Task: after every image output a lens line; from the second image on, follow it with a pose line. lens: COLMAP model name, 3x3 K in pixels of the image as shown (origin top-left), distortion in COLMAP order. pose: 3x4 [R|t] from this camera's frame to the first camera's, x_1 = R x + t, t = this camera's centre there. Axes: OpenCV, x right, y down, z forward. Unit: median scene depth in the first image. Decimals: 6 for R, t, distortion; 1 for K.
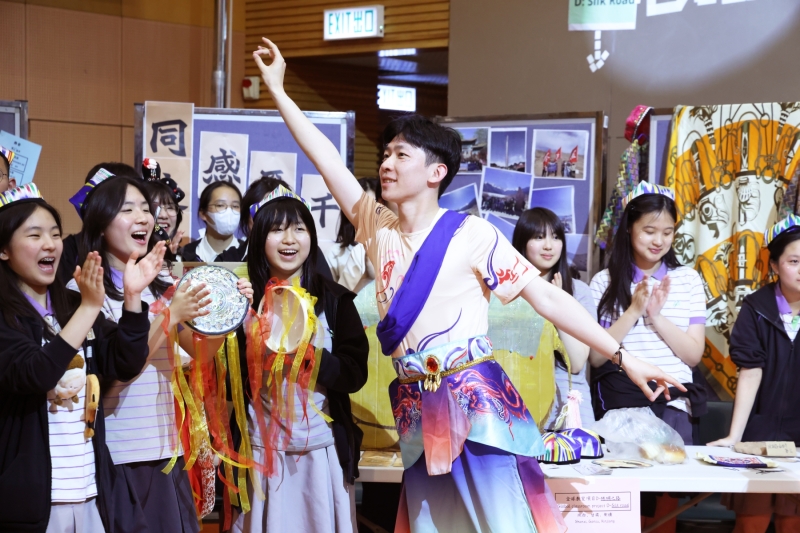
lens RADIAL K [[1762.1, 0, 400.0], [0, 1762.1, 266.5], [0, 0, 1]] dist [0.024798, 5.084480]
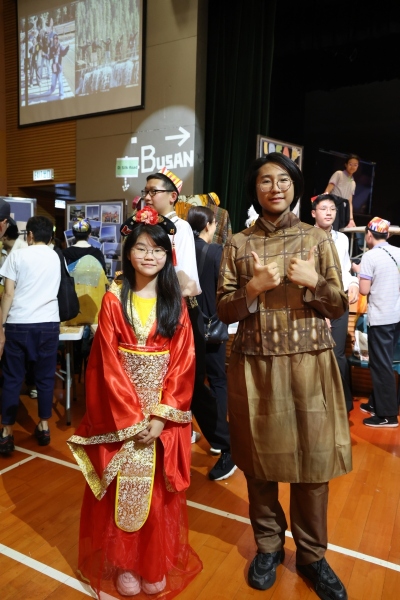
lens RADIAL K [[480.9, 0, 203.5], [0, 480.9, 308.8], [0, 0, 1]] dist [-0.068892, 0.004090]
pose [[0.967820, -0.021752, 0.250700, 0.041333], [-0.000321, 0.996149, 0.087672, 0.021218], [-0.251642, -0.084932, 0.964087, 0.222289]]
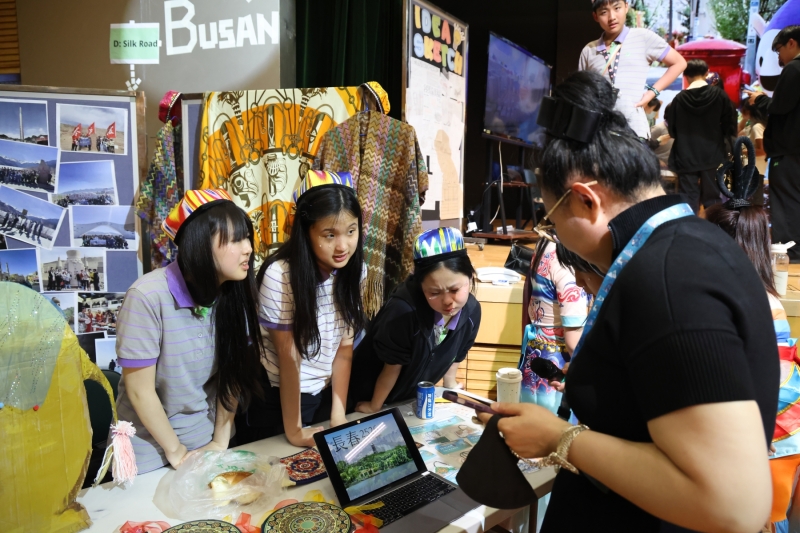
lens RADIAL K [[547.4, 0, 409.2], [0, 547.4, 266.1], [0, 0, 1]] dist [-0.082906, 0.053237]
pose [[0.843940, -0.075146, 0.531148, 0.074354], [0.018804, 0.993675, 0.110706, -0.014797], [-0.536108, -0.083442, 0.840016, 0.630354]]
